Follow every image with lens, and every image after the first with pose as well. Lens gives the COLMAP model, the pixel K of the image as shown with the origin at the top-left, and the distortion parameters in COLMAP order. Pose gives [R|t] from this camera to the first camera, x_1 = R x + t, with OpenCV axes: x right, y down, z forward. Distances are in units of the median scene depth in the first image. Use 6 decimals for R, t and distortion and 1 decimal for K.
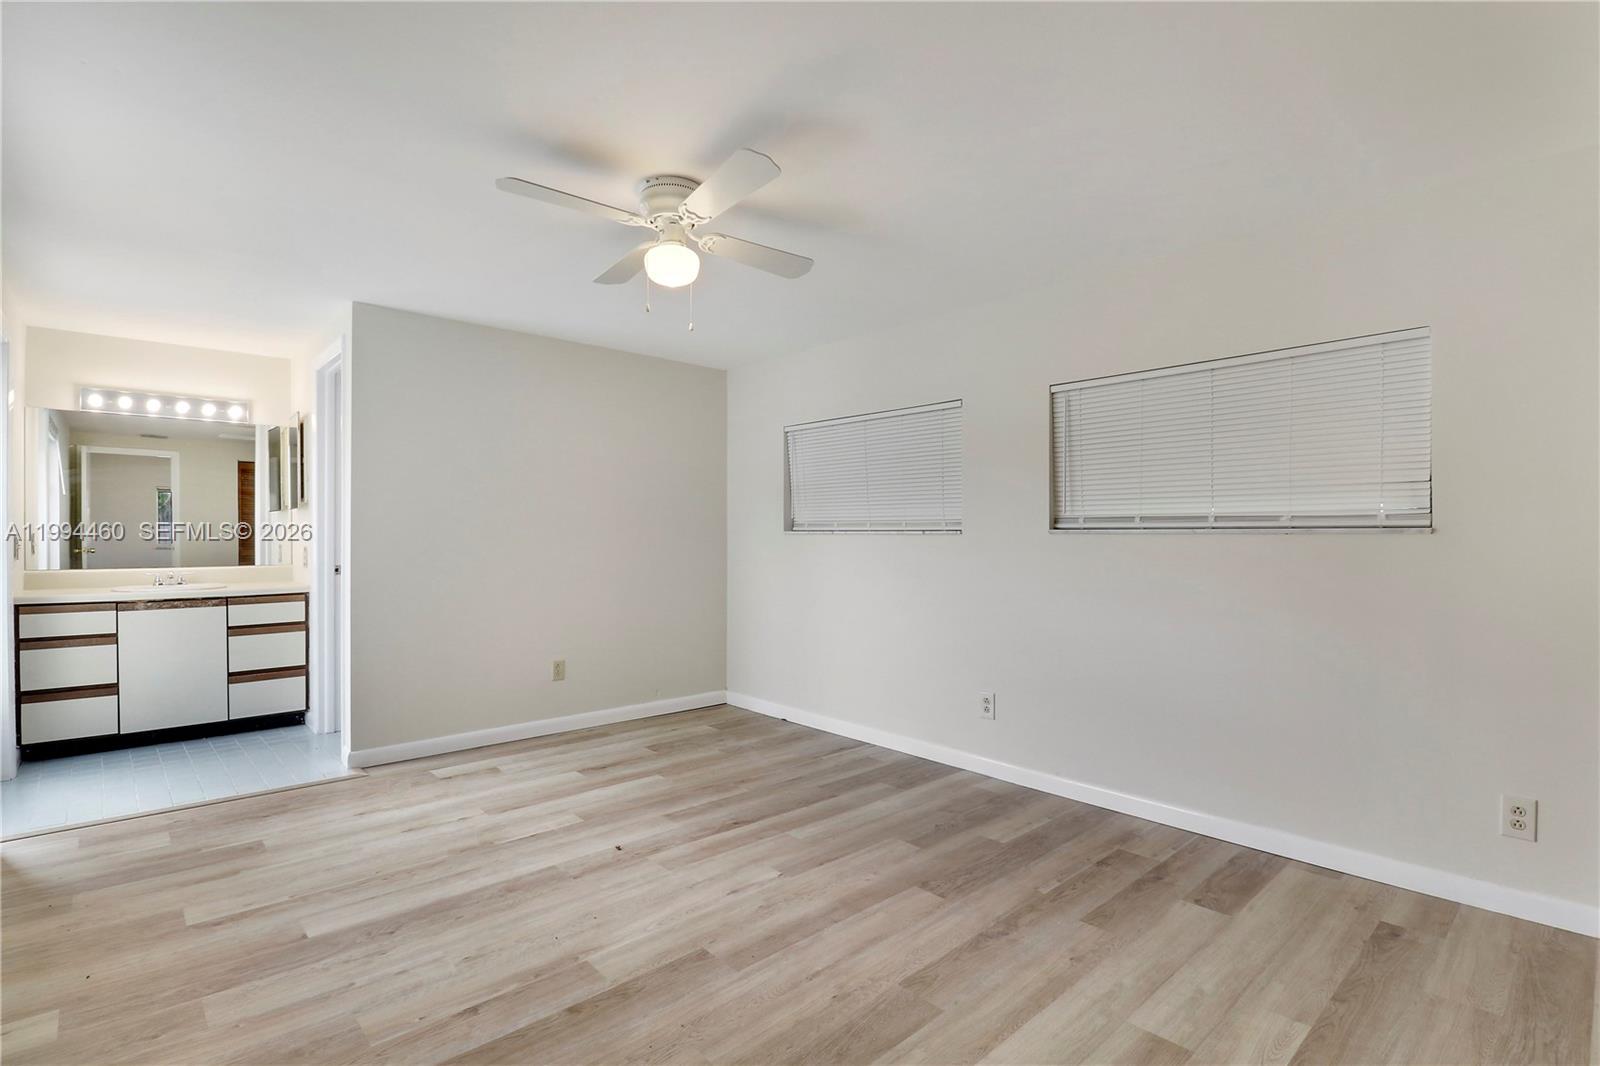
lens RADIAL K [[747.8, 0, 797.3], [0, 747.8, 535.5], [0, 0, 1]] dist [-0.006552, -0.006323]
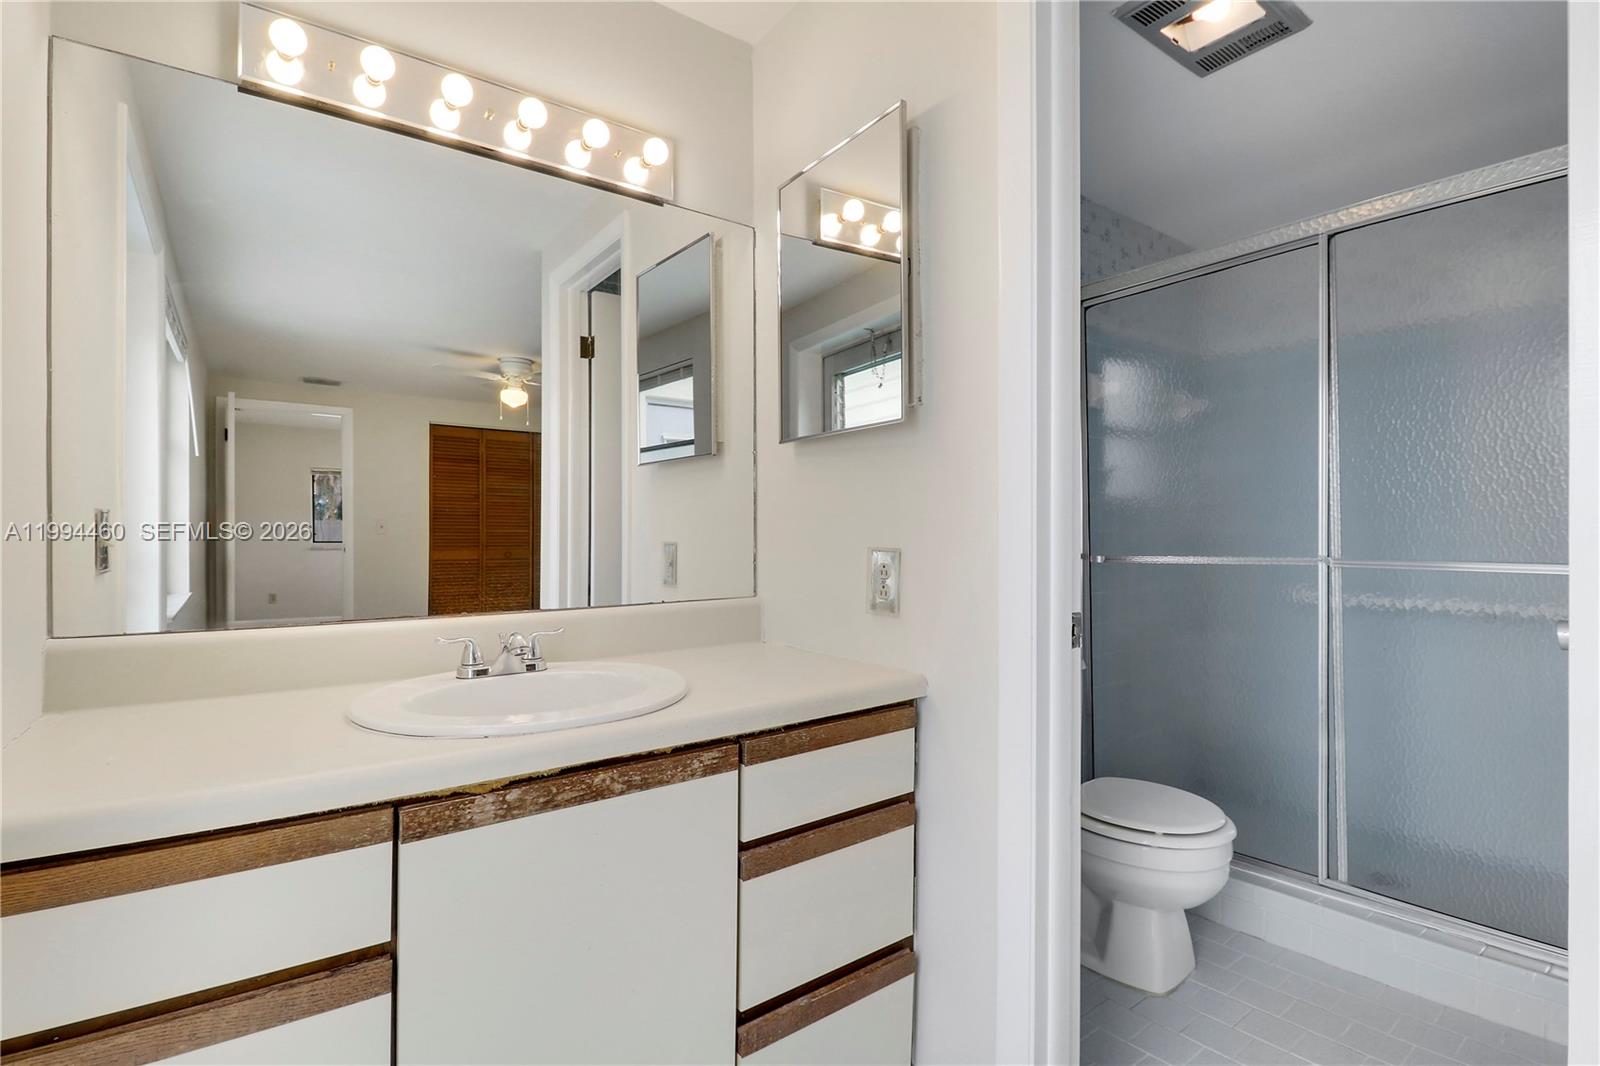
lens RADIAL K [[747.8, 0, 801.7], [0, 747.8, 534.2], [0, 0, 1]] dist [-0.006552, -0.006323]
pose [[0.994501, -0.001164, -0.104723, -0.718793], [-0.000202, 0.999915, -0.013034, 0.013878], [0.104729, 0.012983, 0.994416, 0.734663]]
